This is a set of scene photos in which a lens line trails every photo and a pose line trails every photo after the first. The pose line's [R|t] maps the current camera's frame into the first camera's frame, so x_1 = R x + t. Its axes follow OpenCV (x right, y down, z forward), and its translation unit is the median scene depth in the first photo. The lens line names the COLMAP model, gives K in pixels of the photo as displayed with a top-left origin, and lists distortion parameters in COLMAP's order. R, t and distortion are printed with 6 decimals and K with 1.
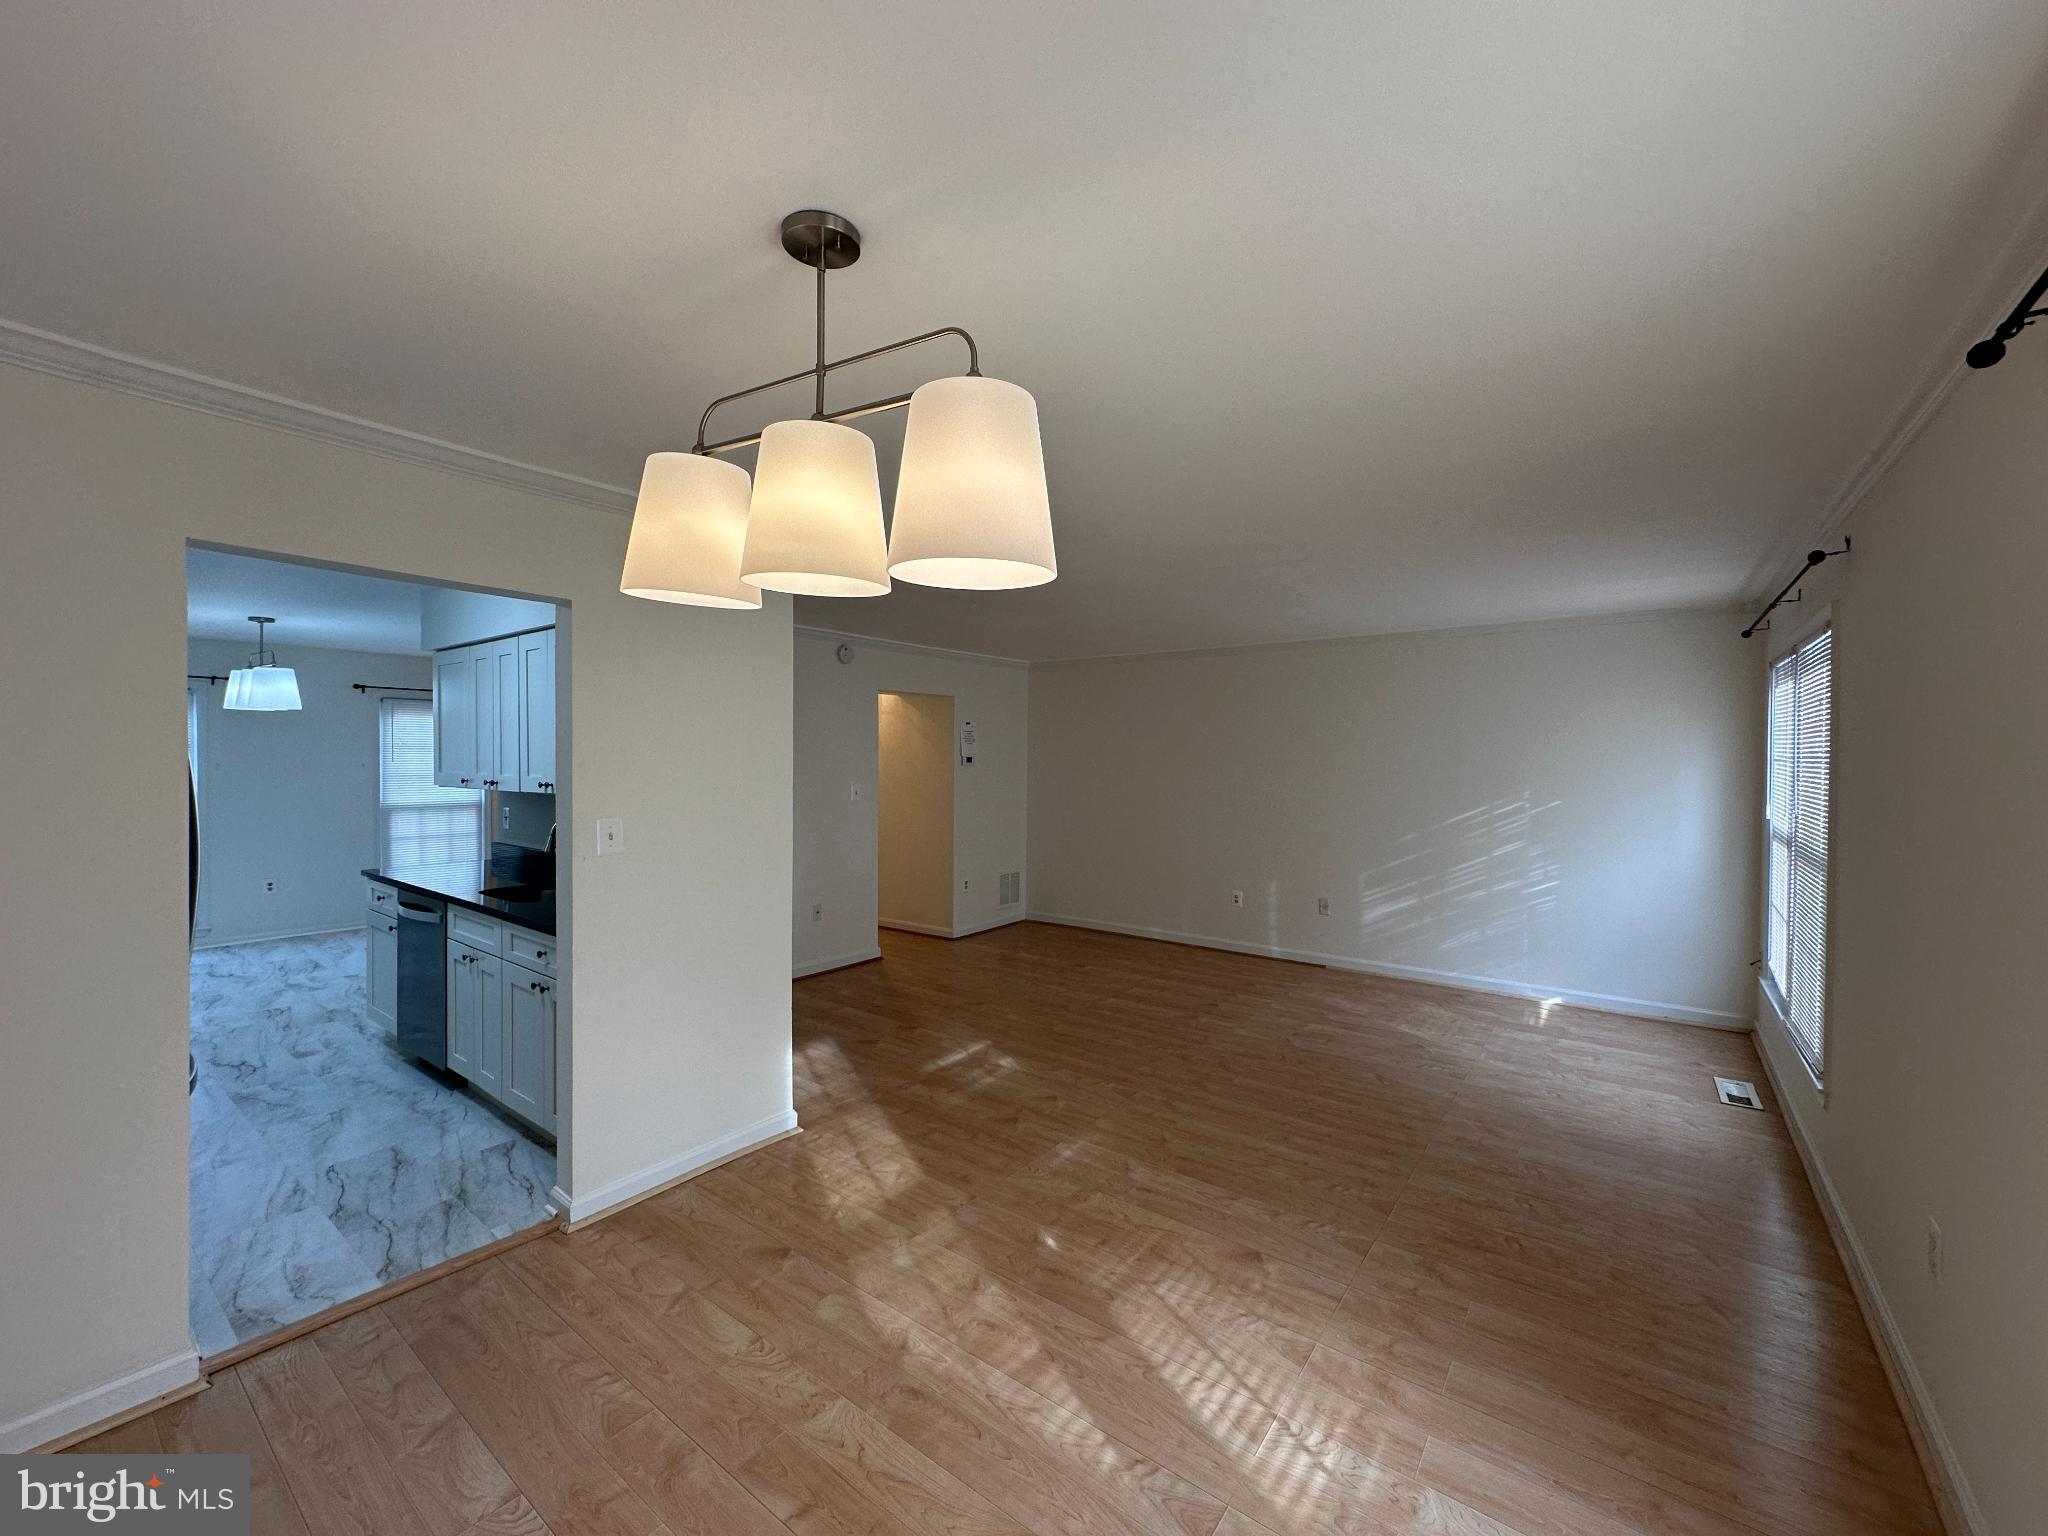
lens RADIAL K [[814.9, 0, 1024.3], [0, 814.9, 757.2], [0, 0, 1]] dist [-0.002163, 0.000883]
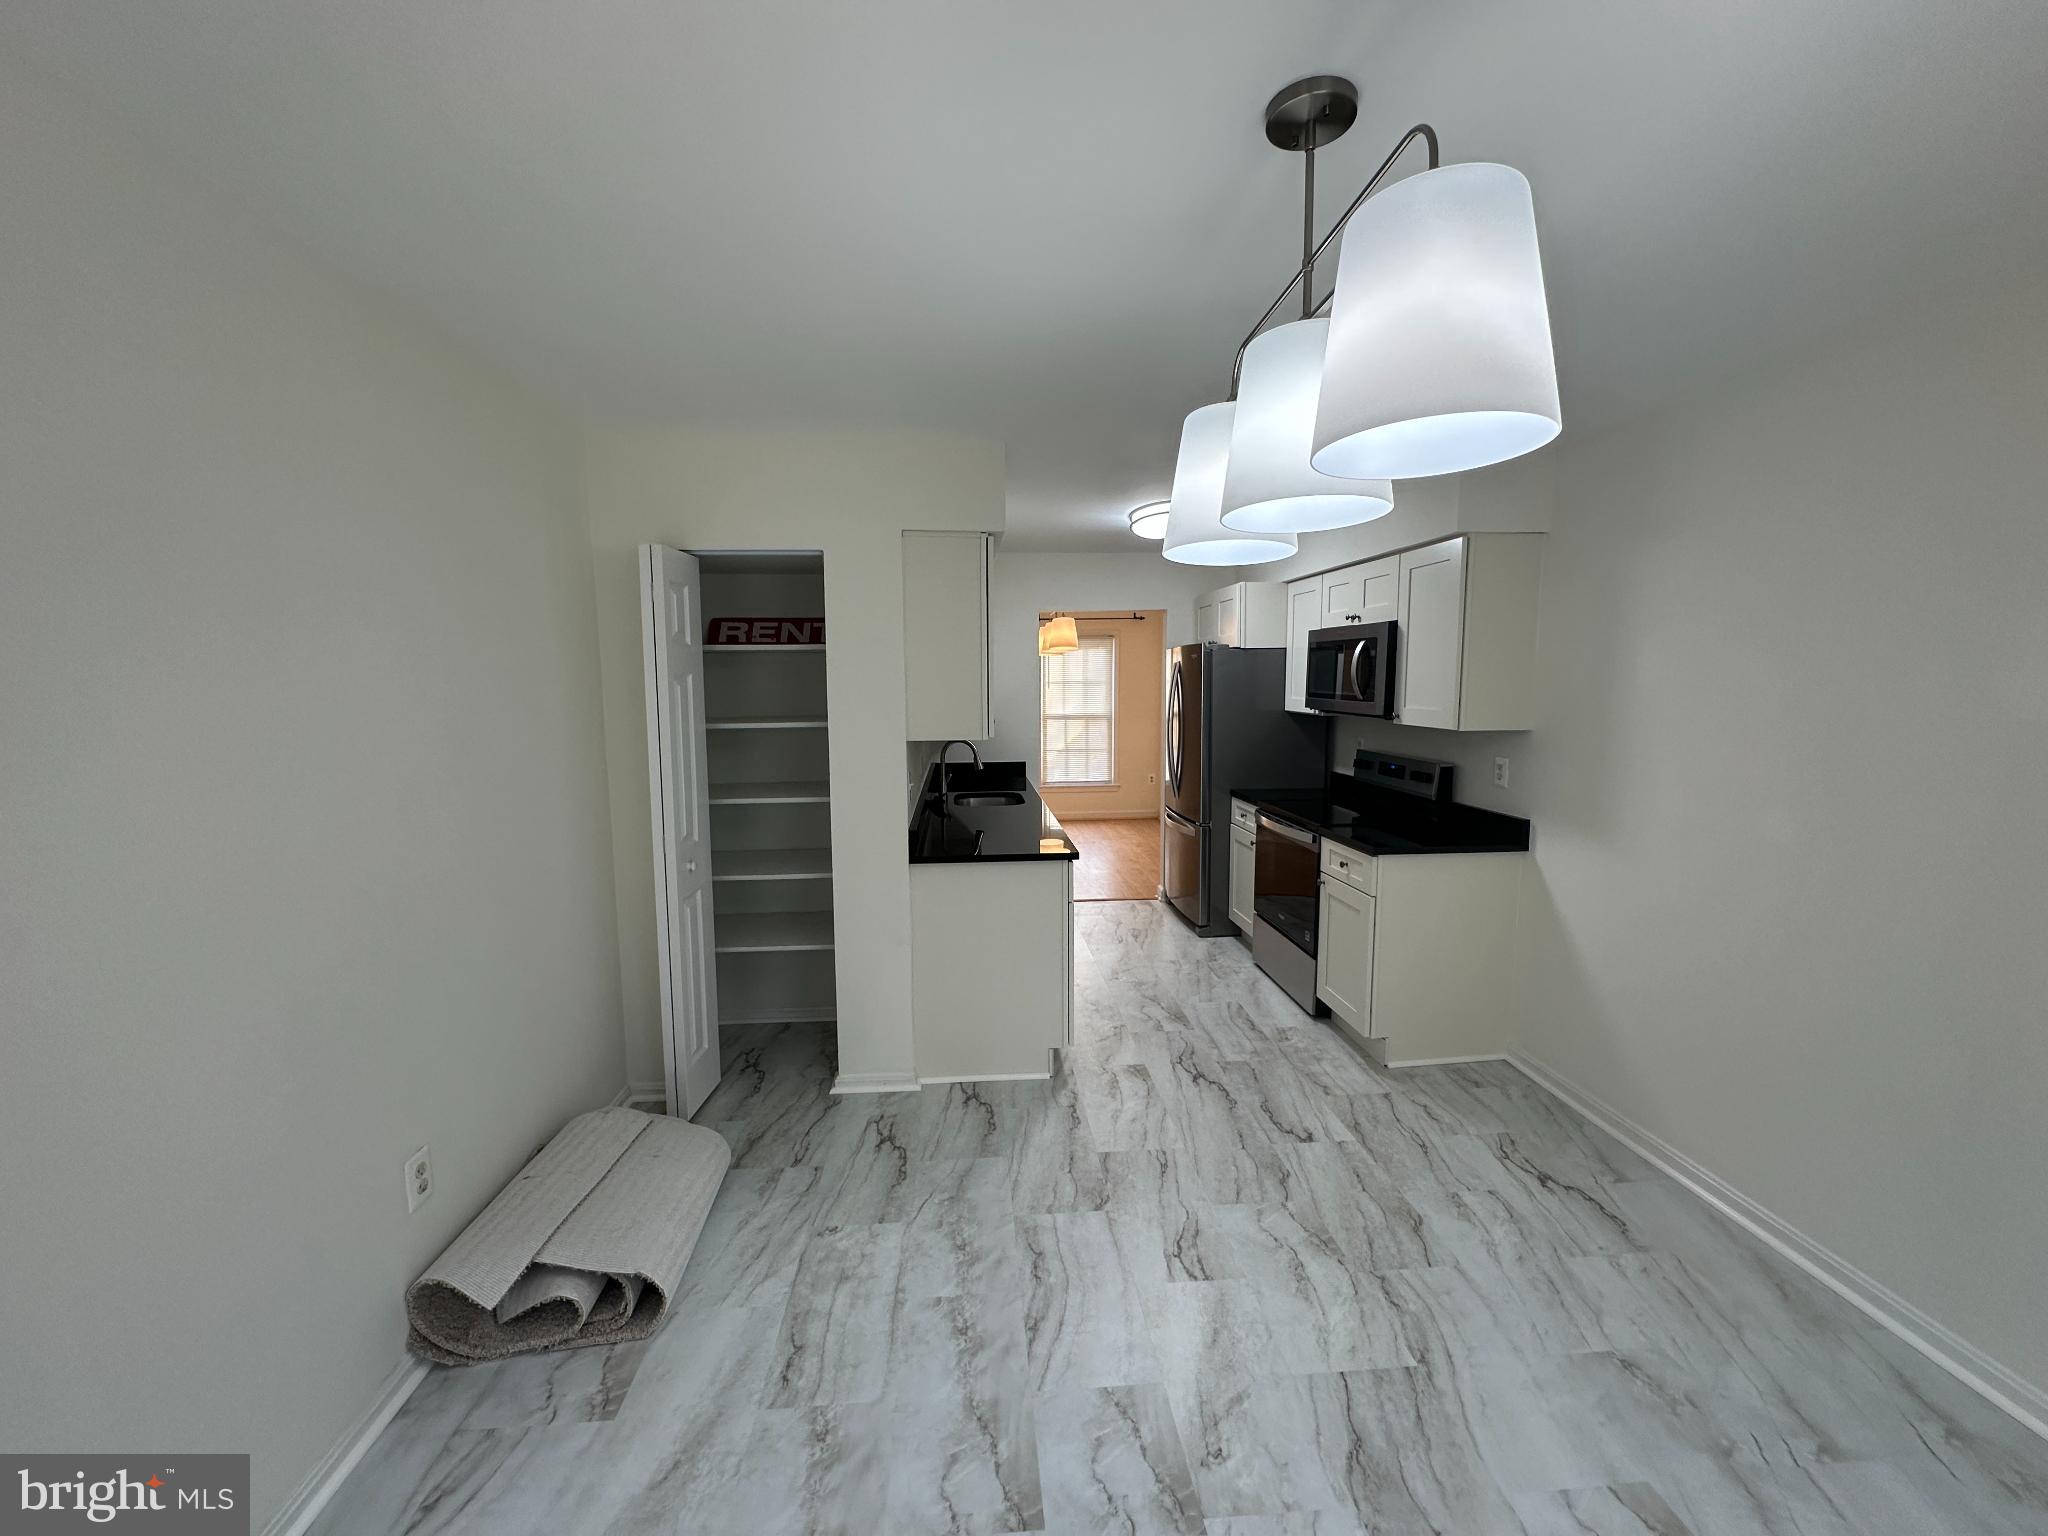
lens RADIAL K [[814.9, 0, 1018.9], [0, 814.9, 763.2], [0, 0, 1]] dist [-0.002163, 0.000883]
pose [[-0.659319, -0.079379, 0.747662, -1.449362], [-0.001453, 0.994544, 0.104309, -0.016176], [-0.751862, 0.067687, -0.655837, 1.669065]]
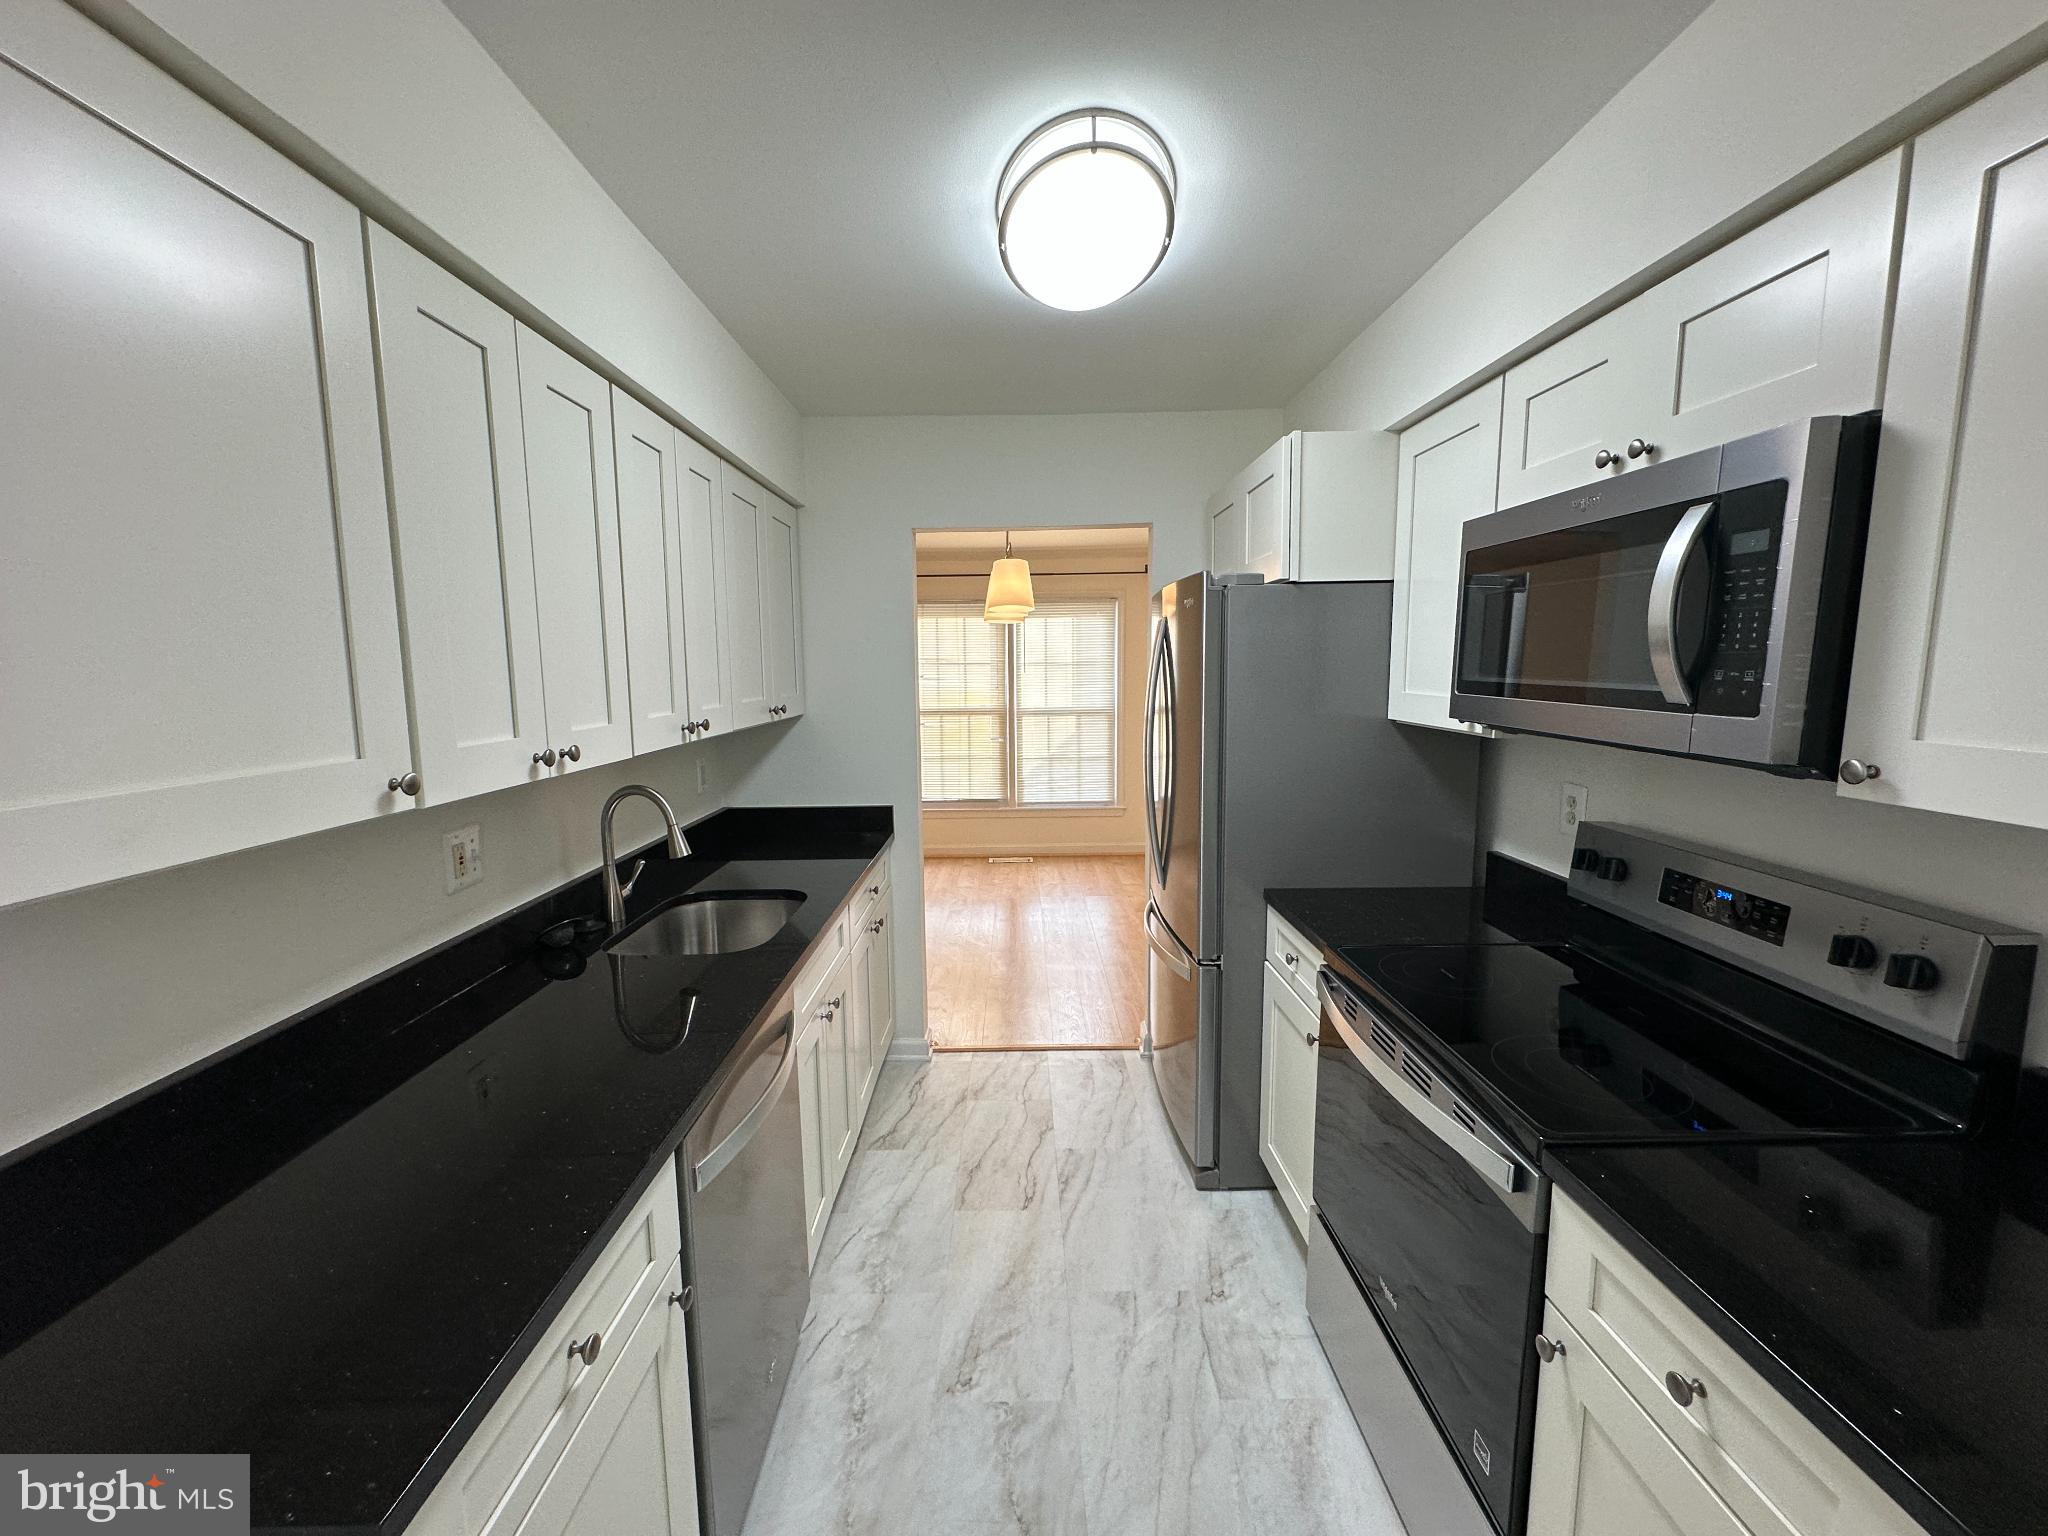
lens RADIAL K [[814.9, 0, 1014.2], [0, 814.9, 763.3], [0, 0, 1]] dist [-0.002163, 0.000883]
pose [[-0.600149, -0.097486, 0.793925, -1.080155], [0.002790, 0.992284, 0.123952, -0.007397], [-0.799883, 0.076604, -0.595247, 1.094470]]
